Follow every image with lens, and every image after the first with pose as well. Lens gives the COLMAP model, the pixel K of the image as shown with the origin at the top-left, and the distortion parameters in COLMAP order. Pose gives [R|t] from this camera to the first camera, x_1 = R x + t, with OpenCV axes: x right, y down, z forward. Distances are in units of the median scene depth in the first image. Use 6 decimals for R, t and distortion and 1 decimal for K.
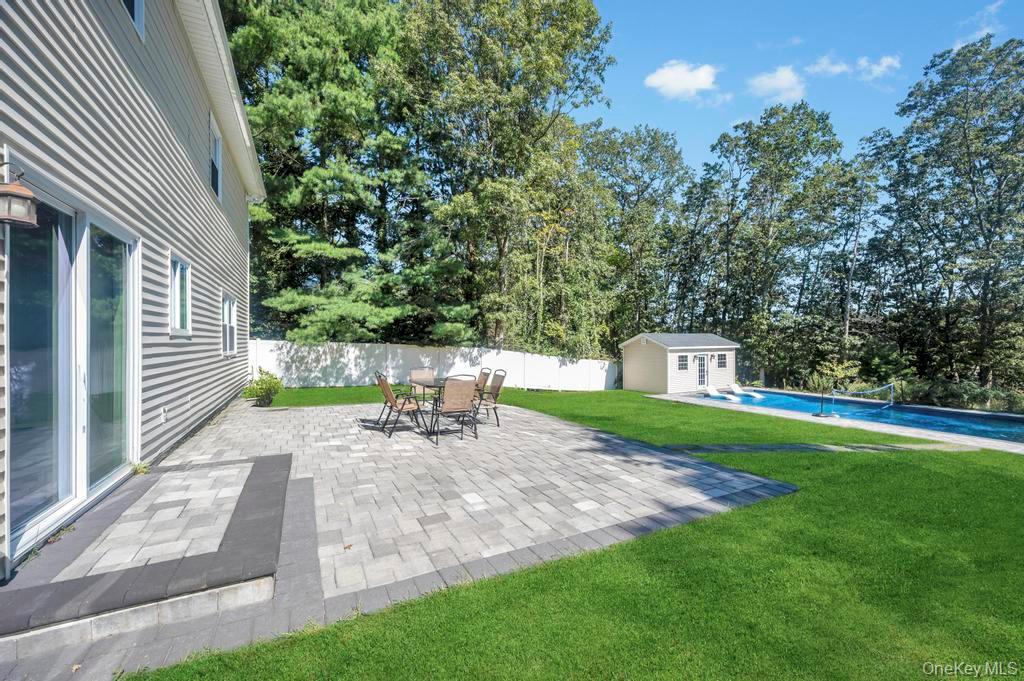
lens RADIAL K [[410.3, 0, 512.3], [0, 410.3, 341.3], [0, 0, 1]] dist [0.000475, 0.000078]
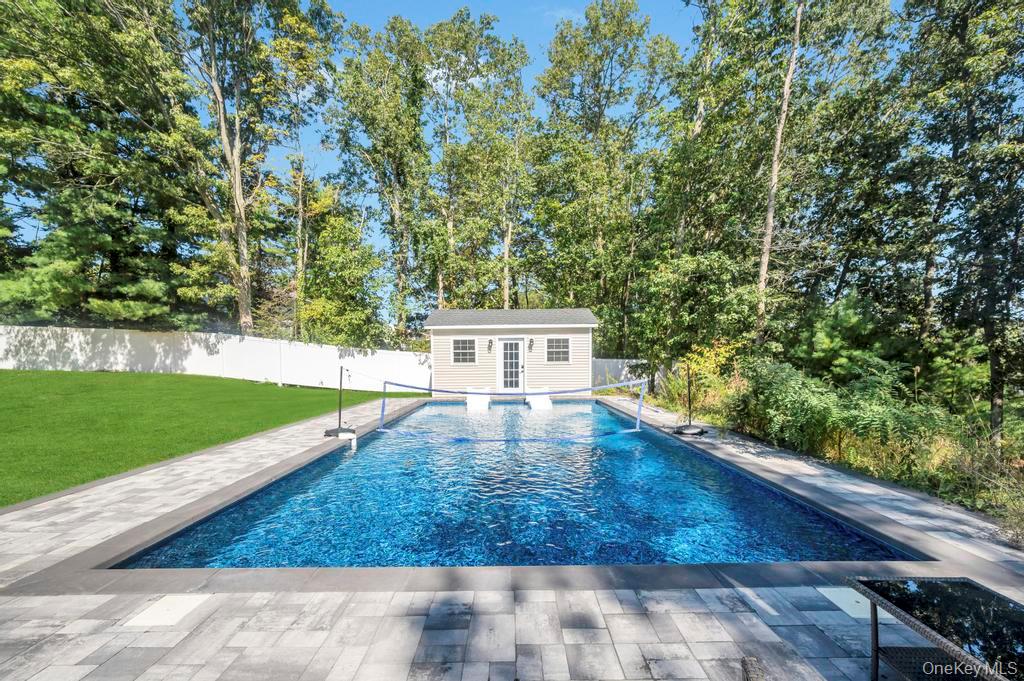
lens RADIAL K [[410.3, 0, 512.3], [0, 410.3, 343.3], [0, 0, 1]] dist [0.000475, 0.000078]
pose [[0.888410, -0.019490, -0.458637, 0.998653], [0.004589, 0.999425, -0.033582, 0.078910], [0.459028, 0.027730, 0.887989, 0.589160]]
